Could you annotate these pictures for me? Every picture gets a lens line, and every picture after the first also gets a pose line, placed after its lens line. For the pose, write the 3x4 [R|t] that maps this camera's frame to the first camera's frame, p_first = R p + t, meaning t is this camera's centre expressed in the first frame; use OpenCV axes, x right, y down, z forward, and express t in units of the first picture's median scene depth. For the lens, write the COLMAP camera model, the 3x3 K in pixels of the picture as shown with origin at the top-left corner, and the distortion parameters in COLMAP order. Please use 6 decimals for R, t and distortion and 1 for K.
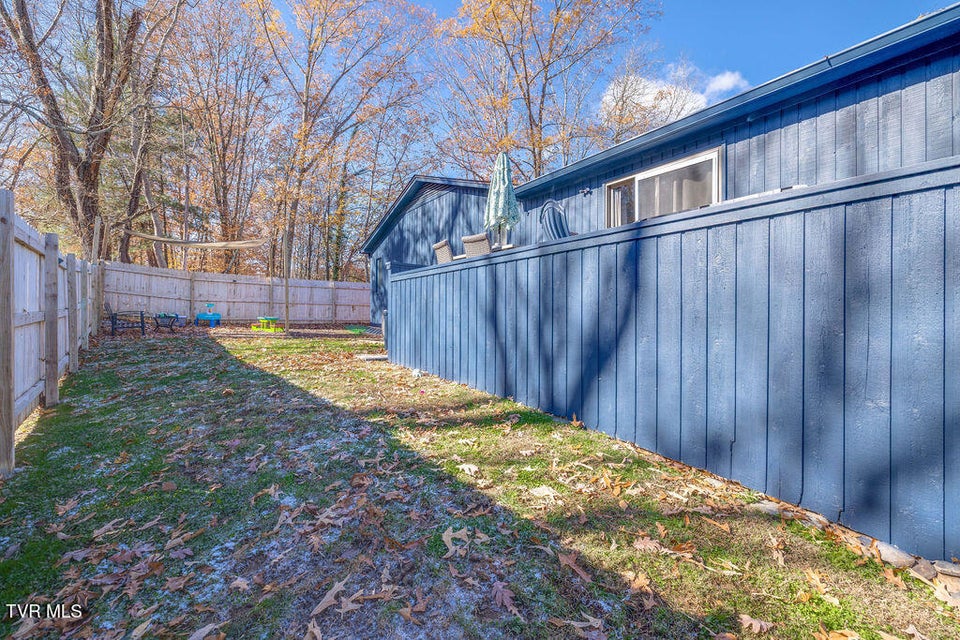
lens RADIAL K [[400.1, 0, 480.0], [0, 400.1, 320.0], [0, 0, 1]] dist [-0.000014, 0.000261]
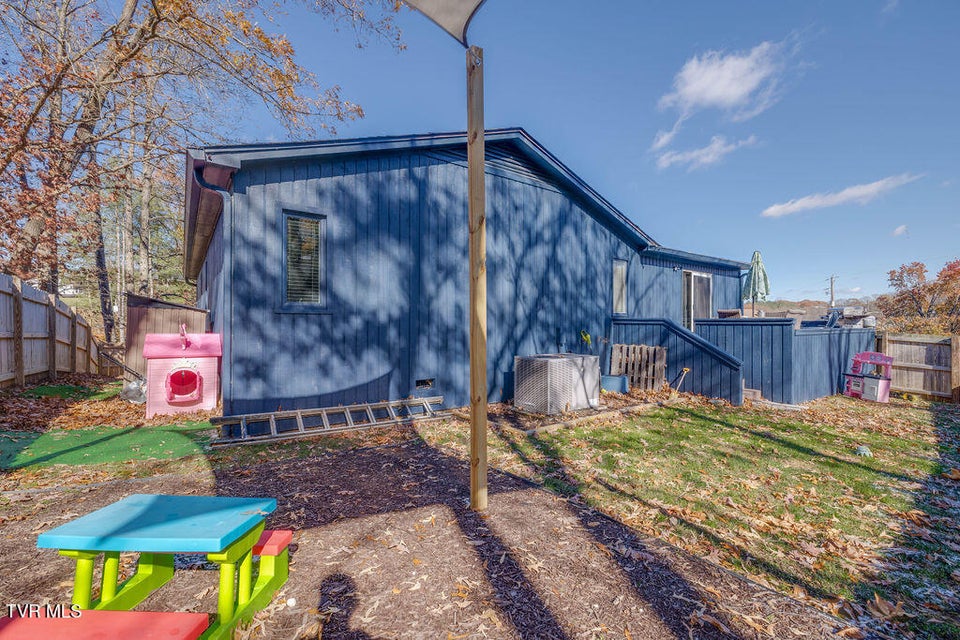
lens RADIAL K [[400.1, 0, 480.0], [0, 400.1, 320.0], [0, 0, 1]] dist [-0.000014, 0.000261]
pose [[-0.014574, -0.008264, 0.999860, -2.265254], [-0.015027, 0.999855, 0.008045, -0.208207], [-0.999781, -0.014907, -0.014696, 3.114718]]
